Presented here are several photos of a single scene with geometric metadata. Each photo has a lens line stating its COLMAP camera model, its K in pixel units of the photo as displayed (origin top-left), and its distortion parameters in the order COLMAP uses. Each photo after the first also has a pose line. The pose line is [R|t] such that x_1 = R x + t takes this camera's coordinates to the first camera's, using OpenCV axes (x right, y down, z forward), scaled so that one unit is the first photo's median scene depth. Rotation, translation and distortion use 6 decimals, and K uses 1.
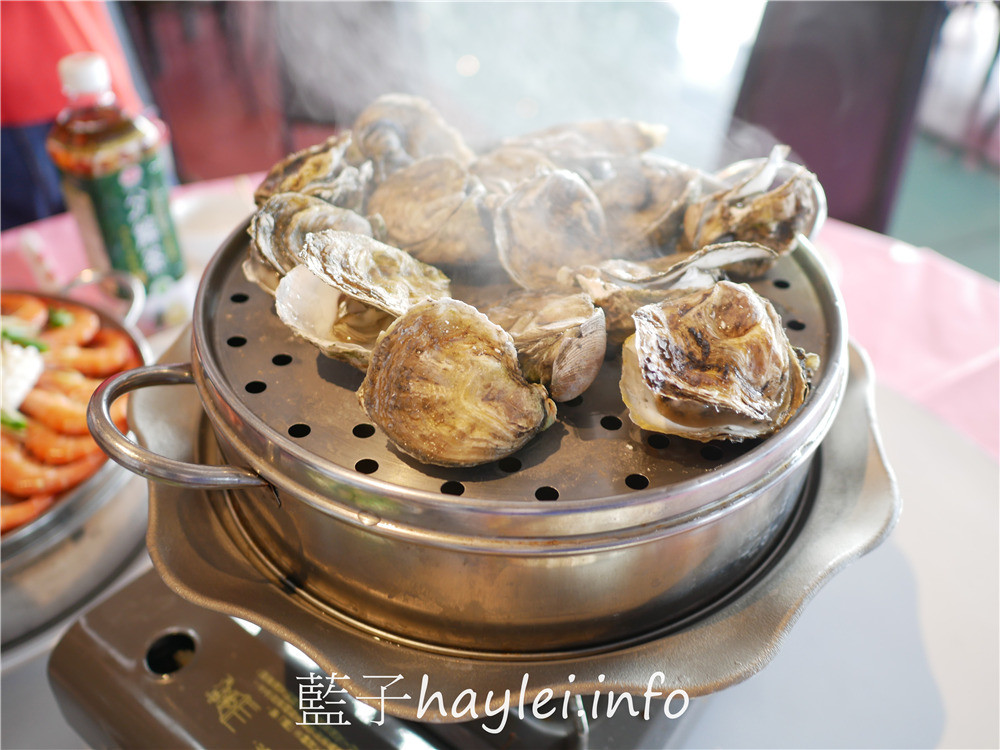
lens RADIAL K [[853.0, 0, 501.5], [0, 853.0, 372.3], [0, 0, 1]] dist [-0.058518, 0.008614]
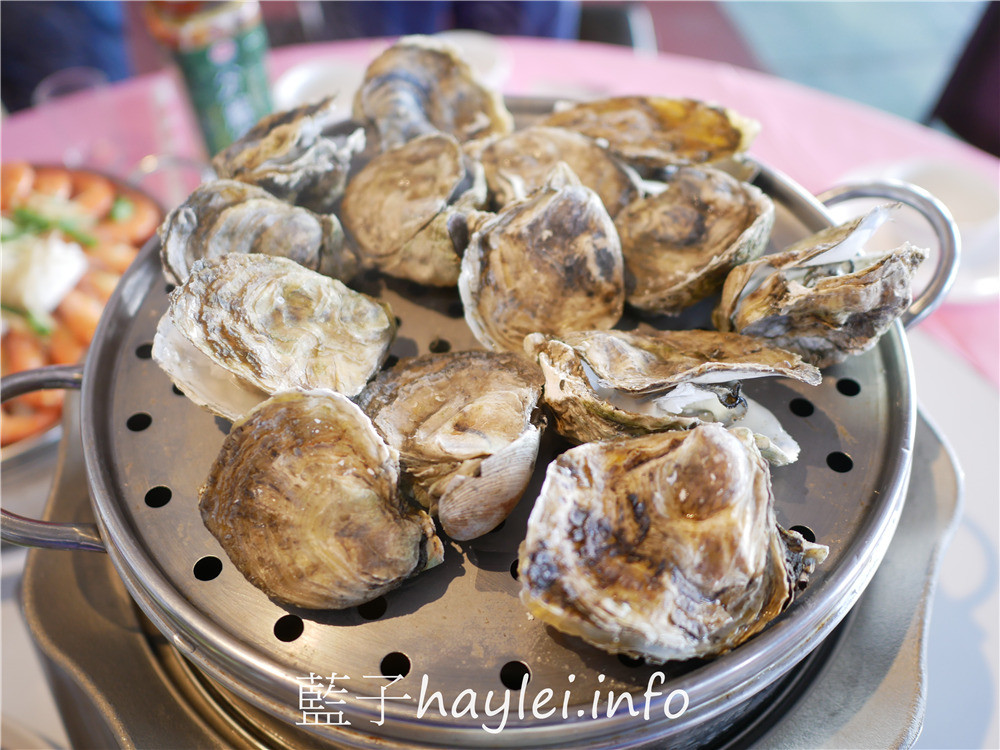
lens RADIAL K [[853.0, 0, 496.5], [0, 853.0, 373.8], [0, 0, 1]] dist [-0.058518, 0.008614]
pose [[0.960554, 0.191092, -0.202037, 0.234539], [-0.151718, 0.968966, 0.195156, -0.268806], [0.233060, -0.156805, 0.959737, 0.294728]]
